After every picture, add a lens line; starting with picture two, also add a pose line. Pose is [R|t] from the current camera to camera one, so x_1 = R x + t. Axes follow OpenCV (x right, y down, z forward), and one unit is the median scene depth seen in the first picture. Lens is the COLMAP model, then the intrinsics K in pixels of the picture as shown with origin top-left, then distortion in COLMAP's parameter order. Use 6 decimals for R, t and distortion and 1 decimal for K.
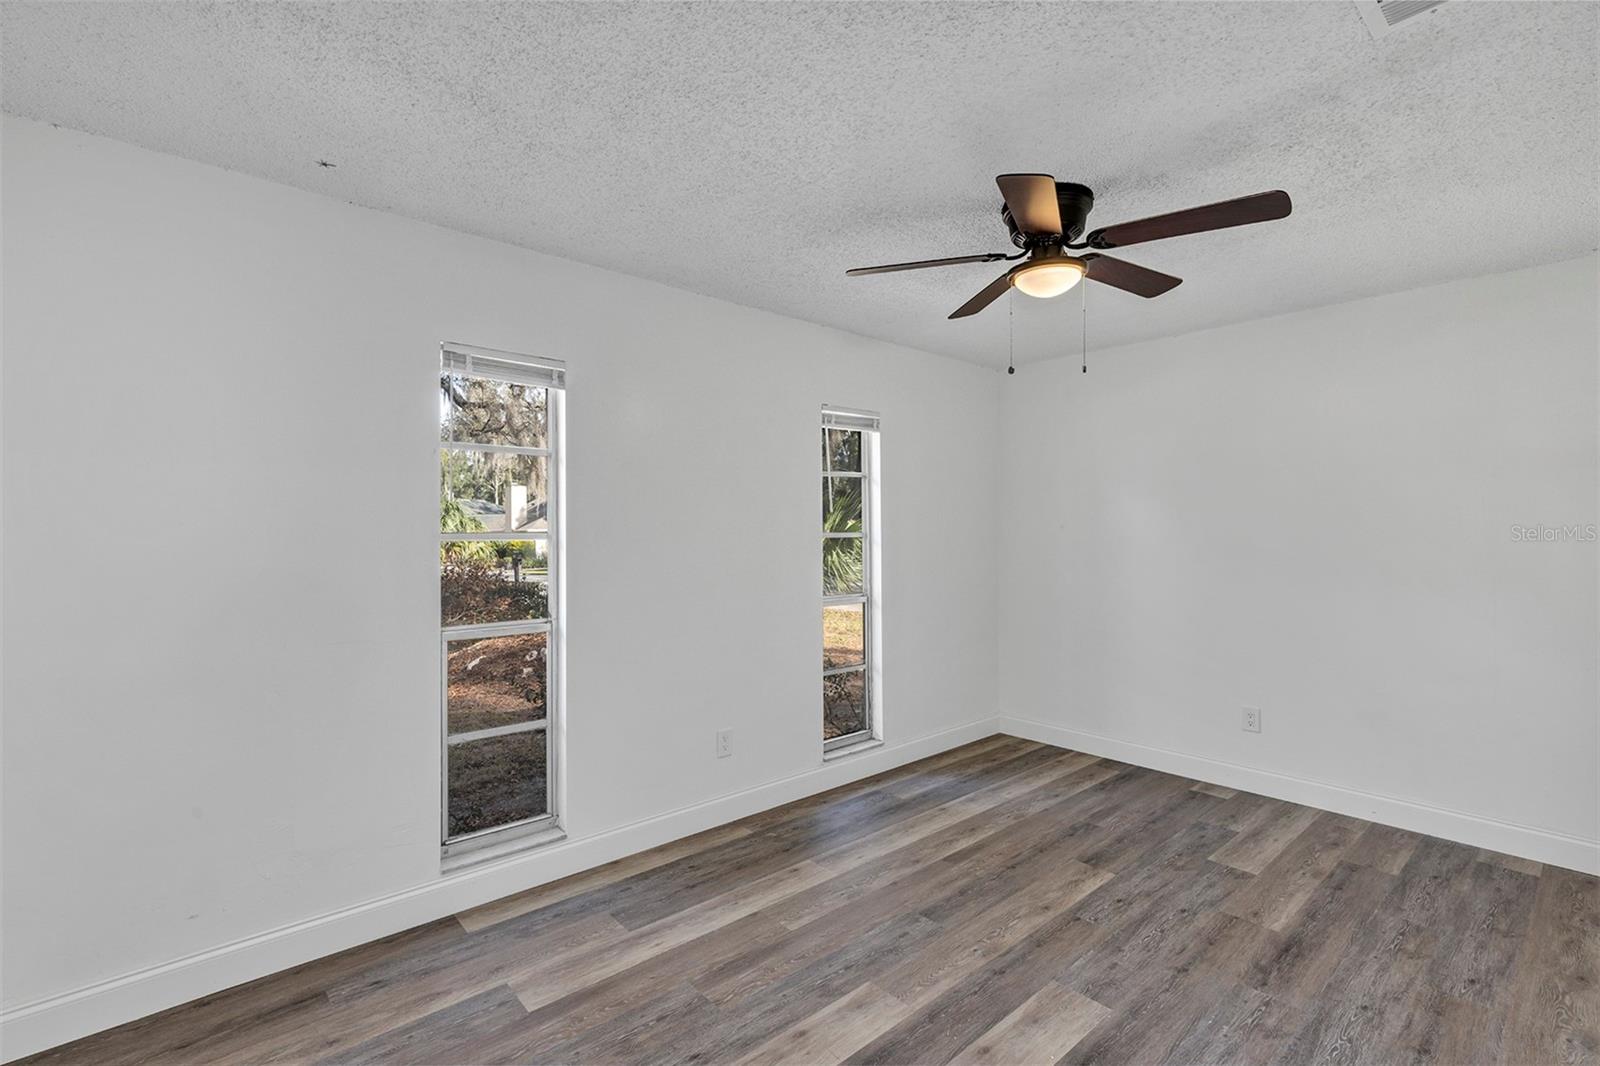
lens RADIAL K [[720.7, 0, 778.8], [0, 720.7, 528.7], [0, 0, 1]] dist [0.008391, 0.000085]
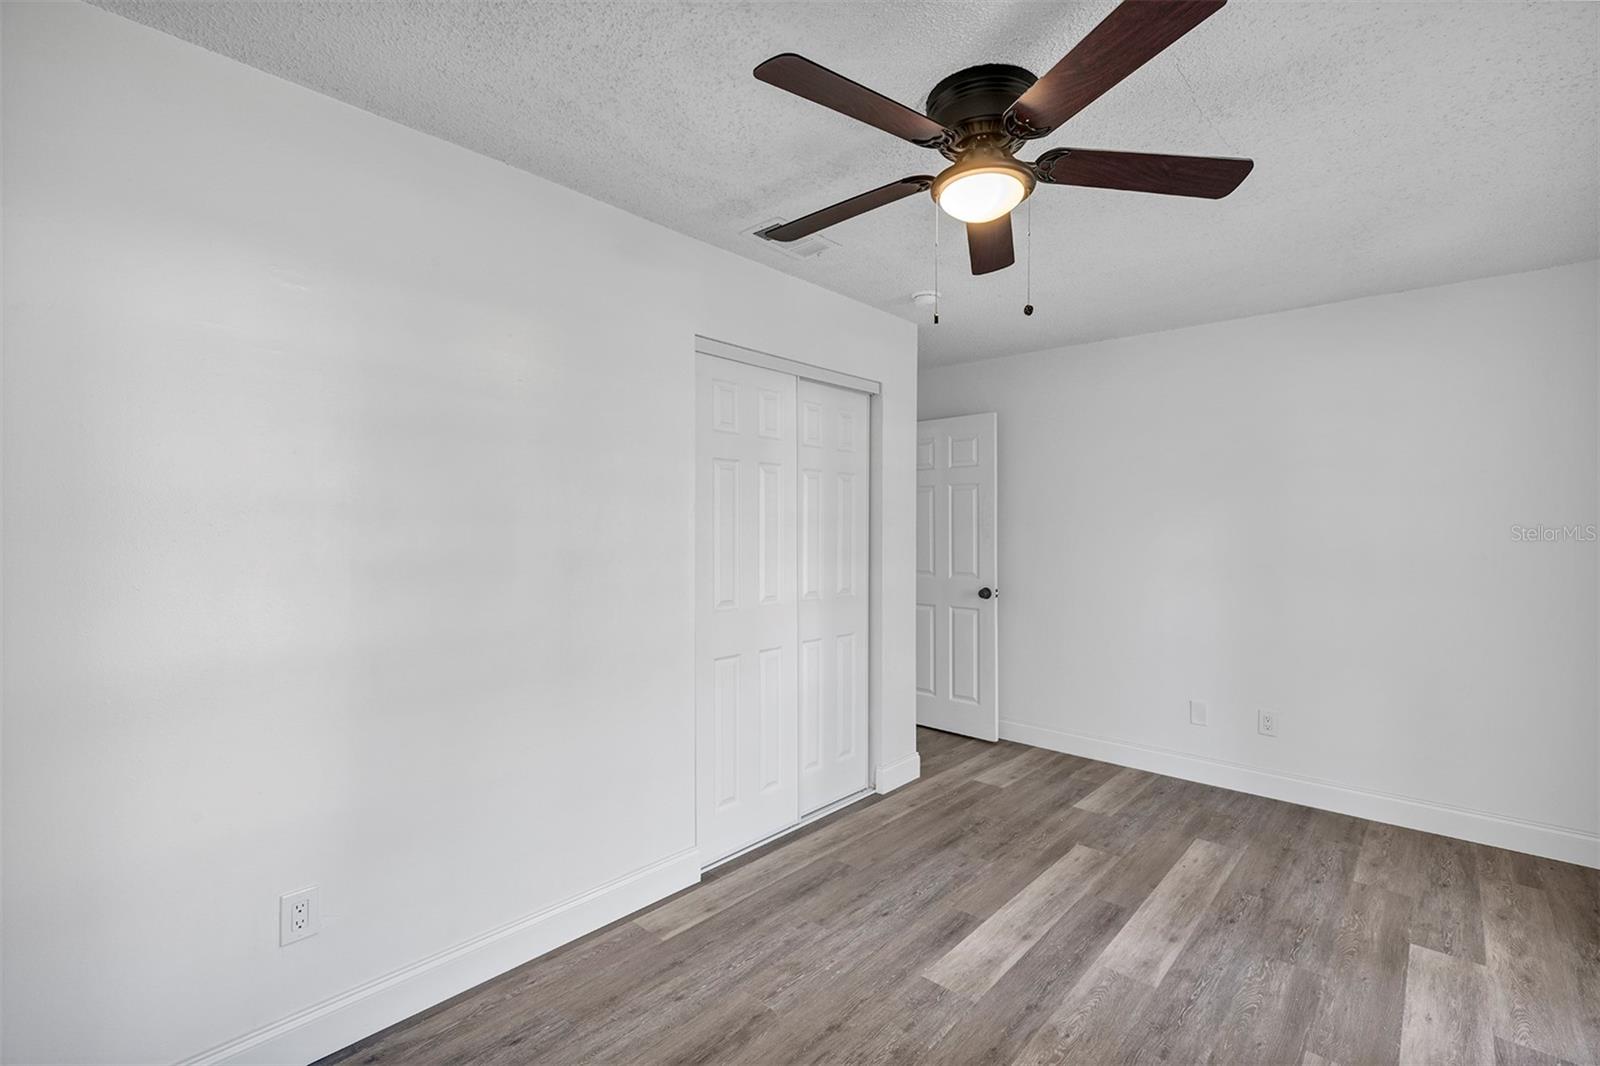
lens RADIAL K [[720.7, 0, 796.9], [0, 720.7, 519.9], [0, 0, 1]] dist [0.008391, 0.000085]
pose [[-0.991097, -0.003635, -0.133089, 0.576882], [-0.001274, 0.999840, -0.017826, 0.010220], [0.133133, -0.017498, -0.990944, 1.498001]]
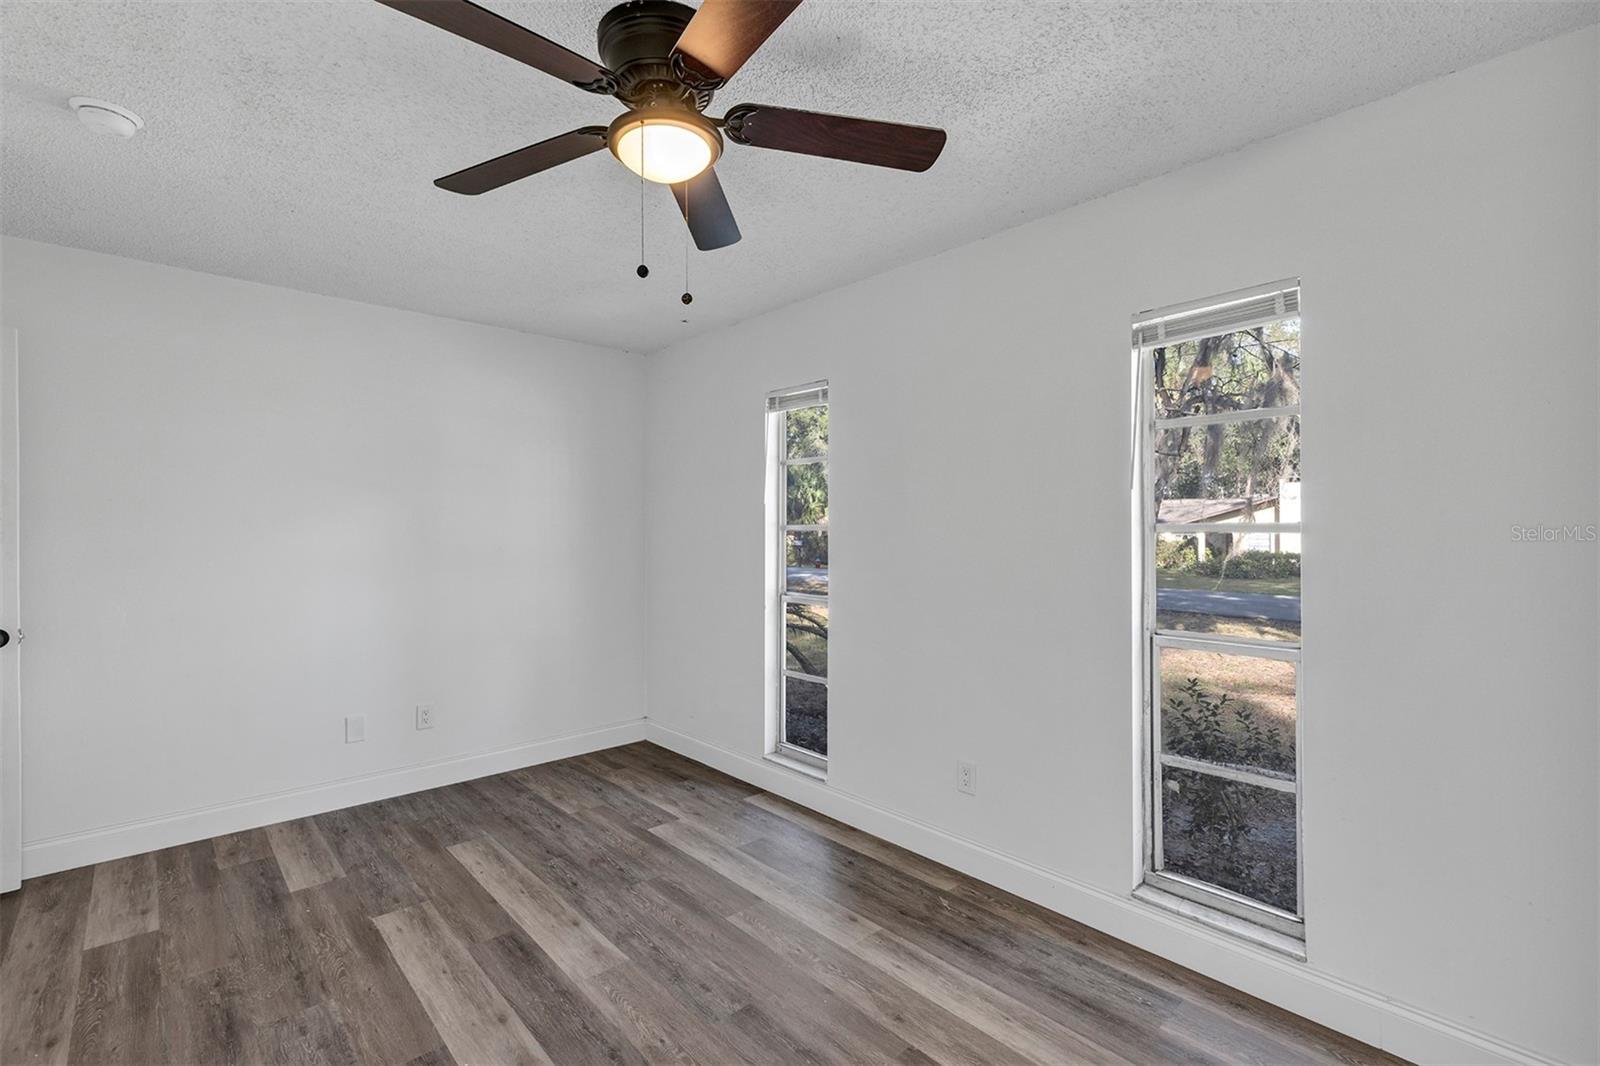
lens RADIAL K [[720.7, 0, 798.2], [0, 720.7, 523.6], [0, 0, 1]] dist [0.008391, 0.000085]
pose [[0.027823, -0.002692, -0.999609, 0.911637], [0.008263, 0.999963, -0.002463, 0.006466], [0.999579, -0.008191, 0.027844, 0.951715]]
